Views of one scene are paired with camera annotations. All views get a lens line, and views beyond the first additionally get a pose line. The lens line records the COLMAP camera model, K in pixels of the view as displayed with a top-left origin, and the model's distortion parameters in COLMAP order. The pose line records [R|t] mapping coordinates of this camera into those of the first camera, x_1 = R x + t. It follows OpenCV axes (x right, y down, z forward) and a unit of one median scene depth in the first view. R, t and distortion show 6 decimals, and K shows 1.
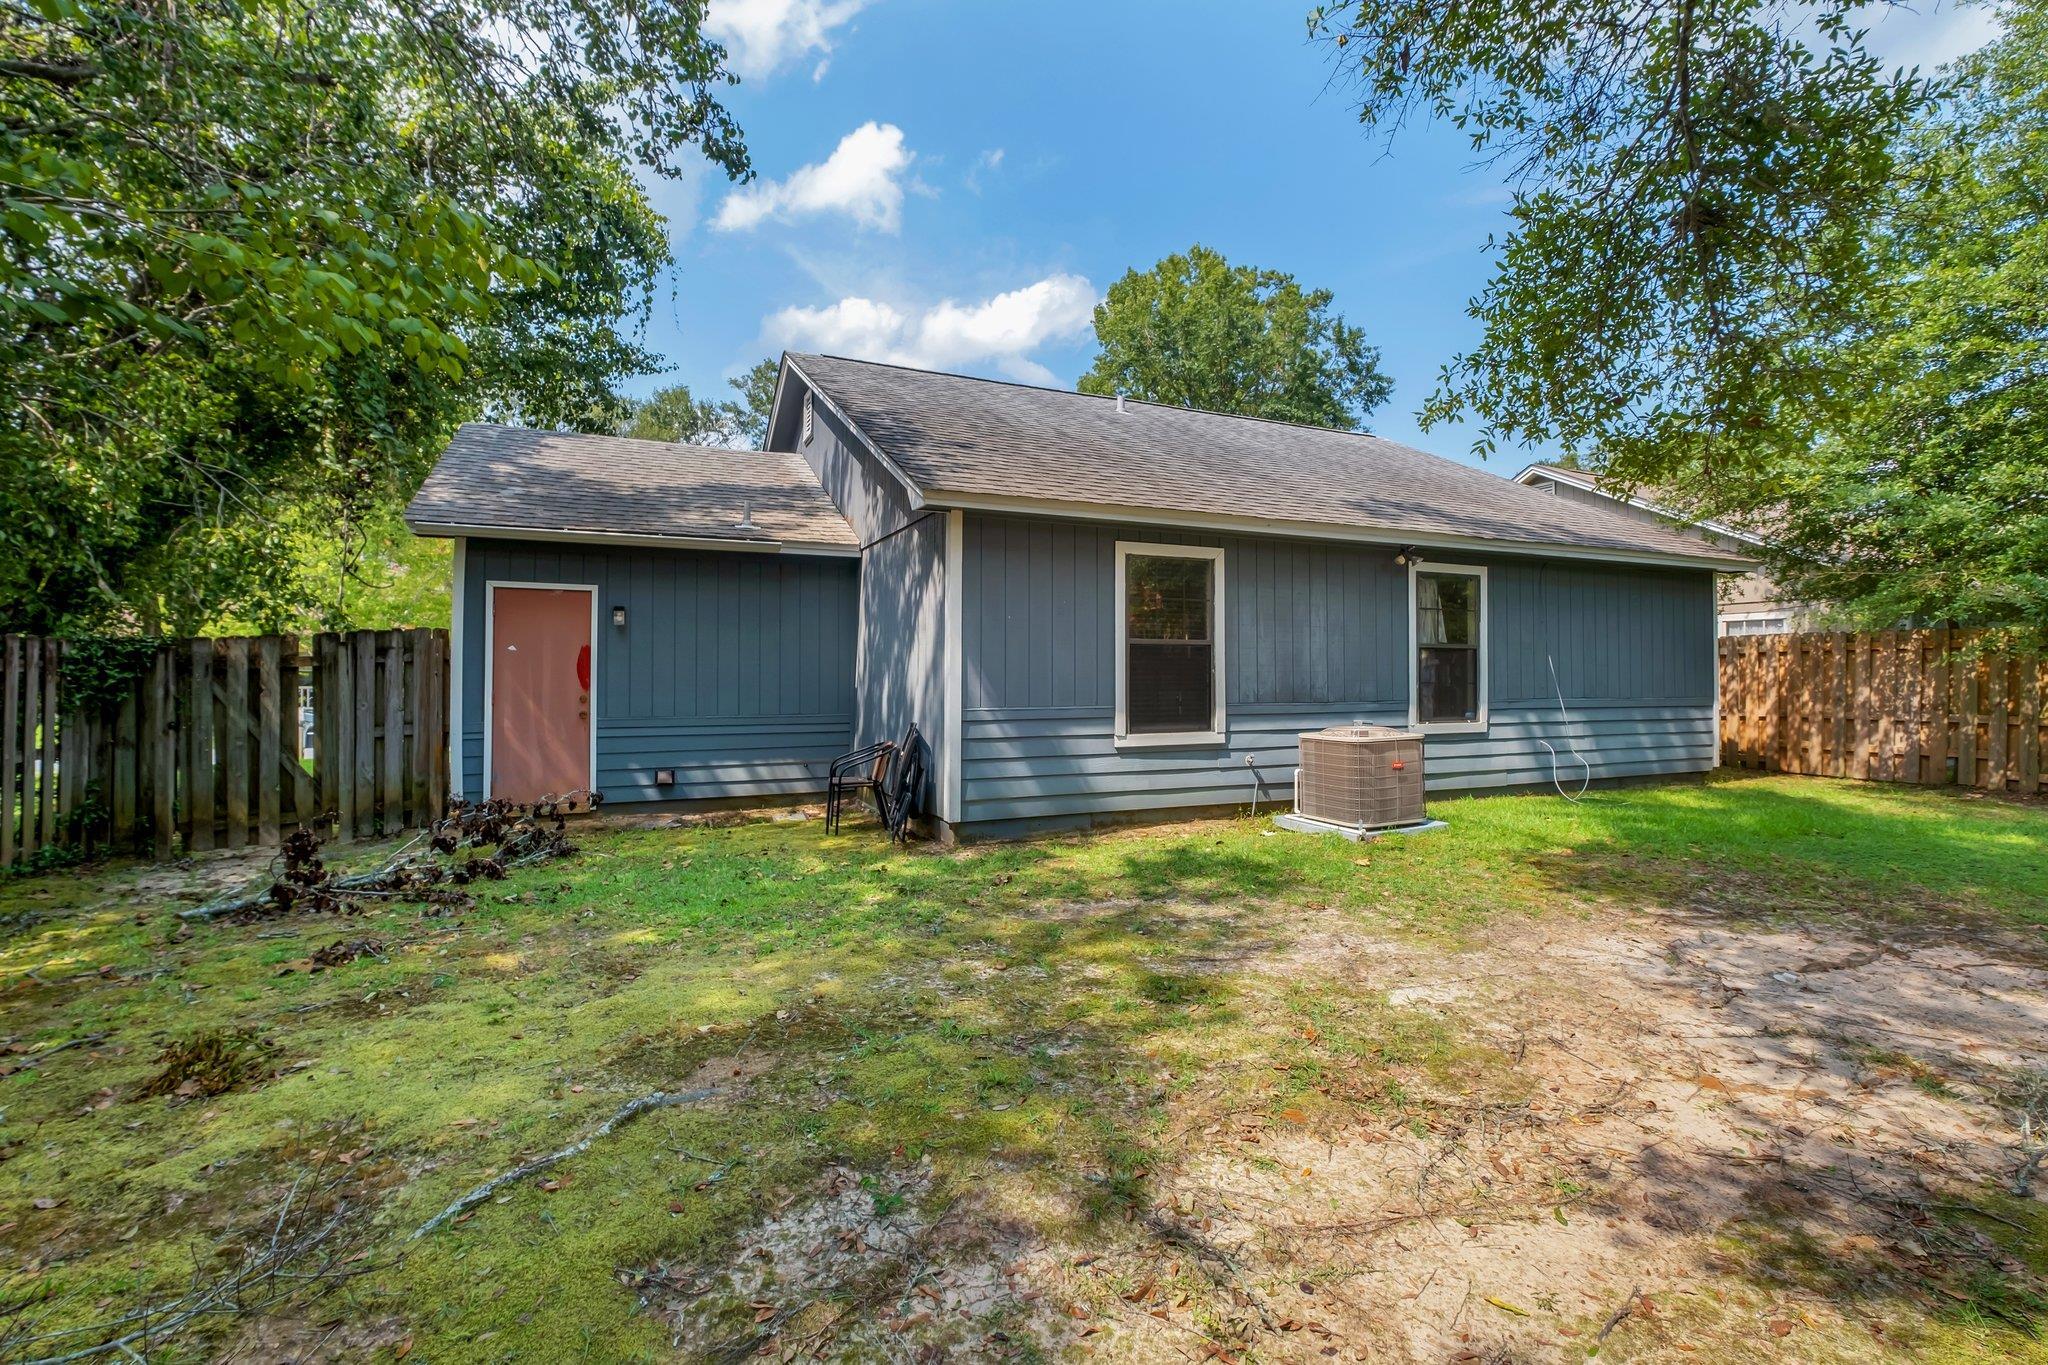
lens RADIAL K [[910.4, 0, 1024.5], [0, 910.4, 670.3], [0, 0, 1]] dist [-0.001935, -0.000123]
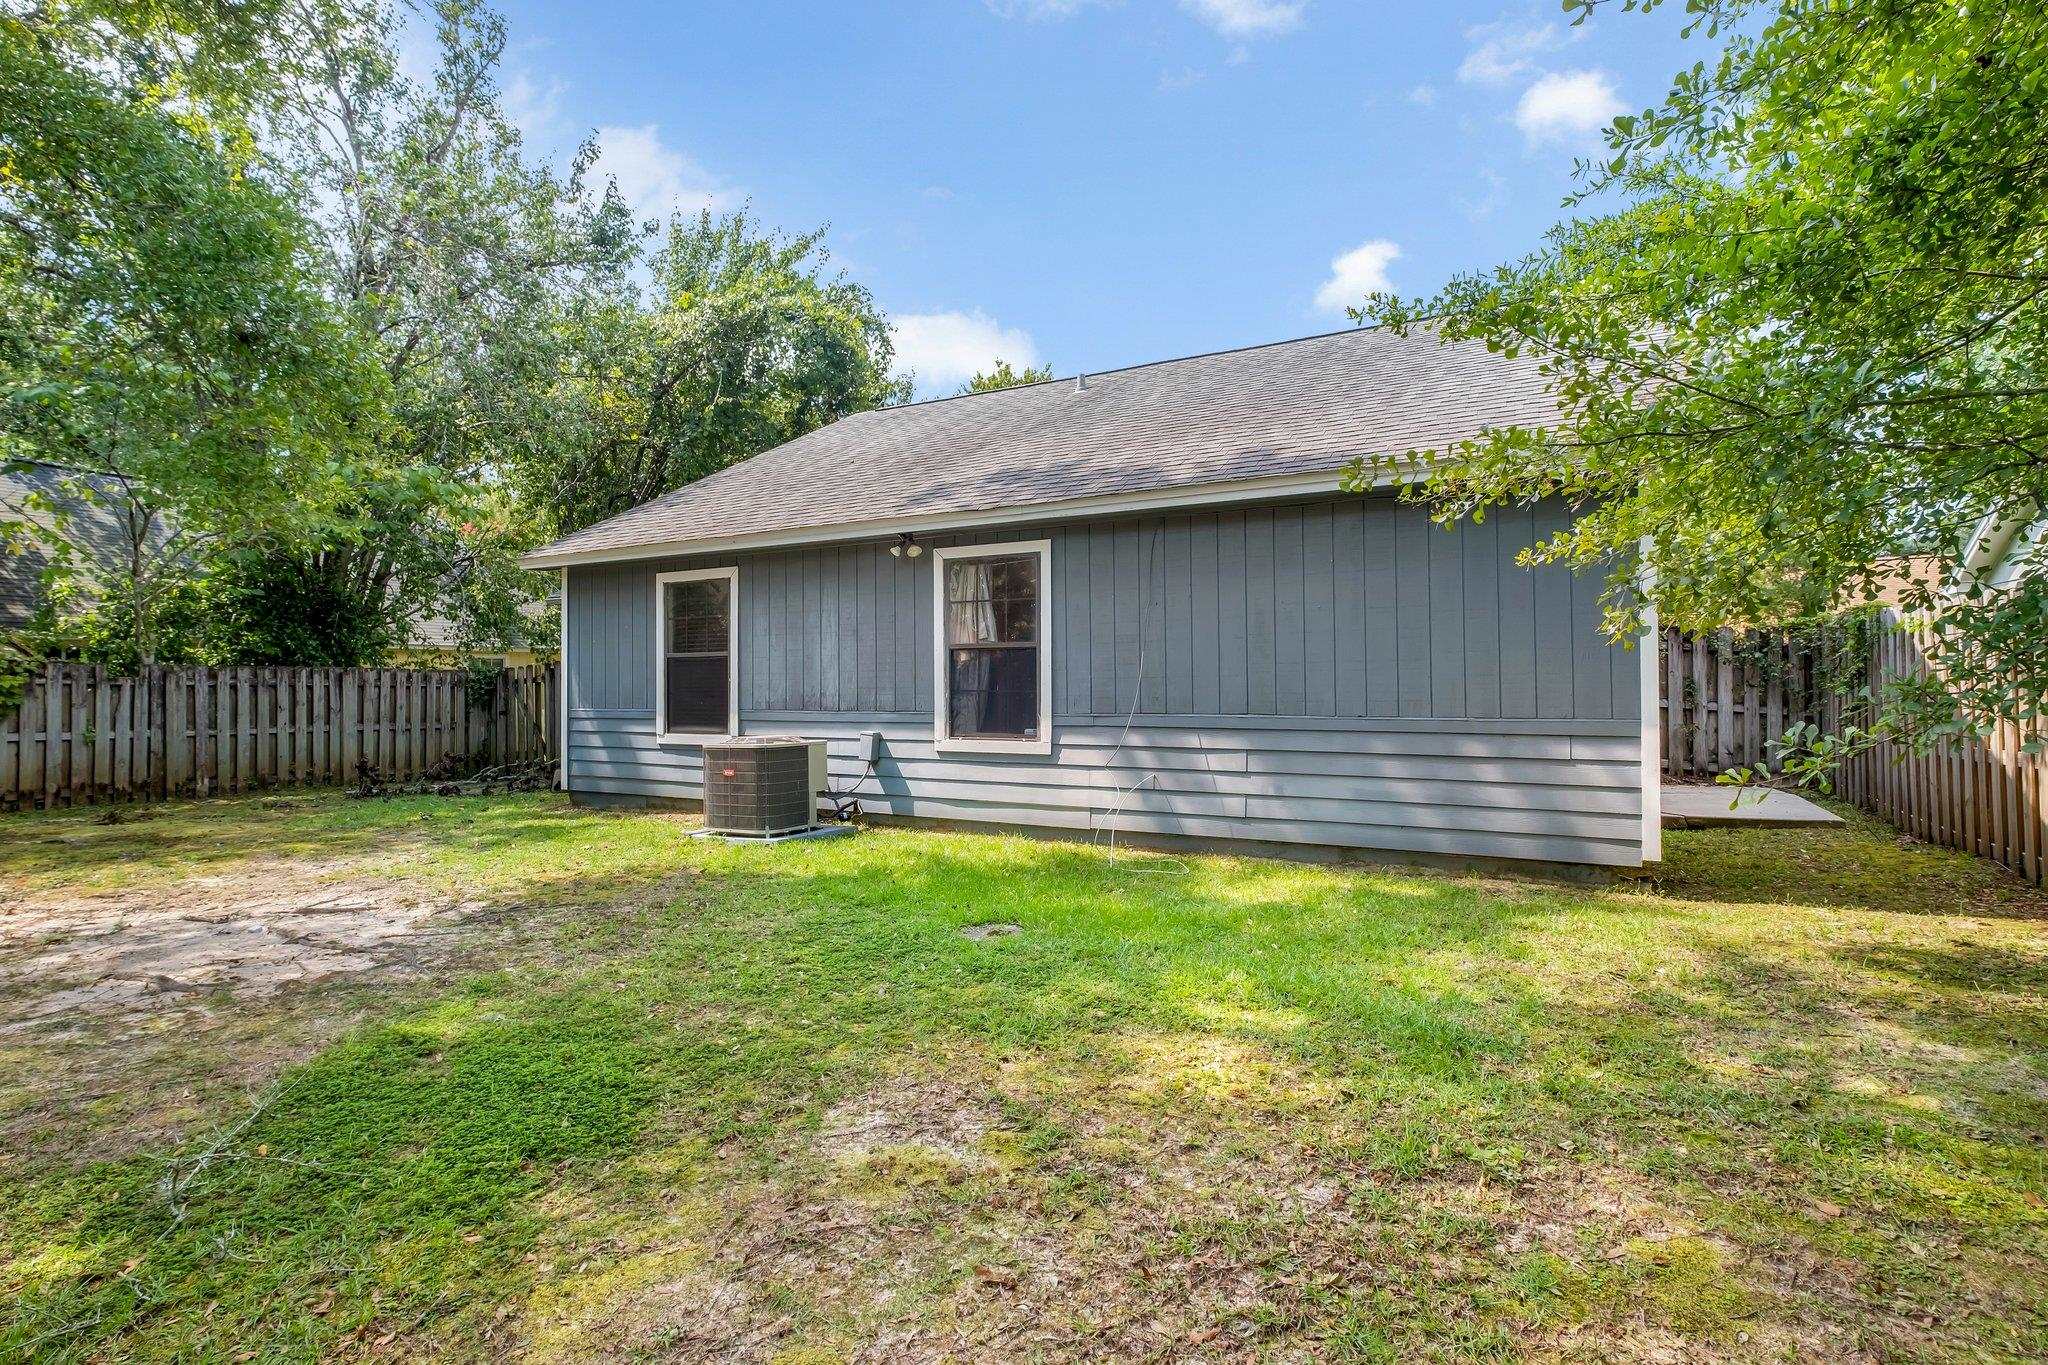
lens RADIAL K [[910.4, 0, 1024.5], [0, 910.4, 670.3], [0, 0, 1]] dist [-0.001935, -0.000123]
pose [[0.631205, -0.012111, -0.775522, 1.136477], [0.014922, 0.999883, -0.003470, -0.001245], [0.775473, -0.009382, 0.631311, 0.518540]]
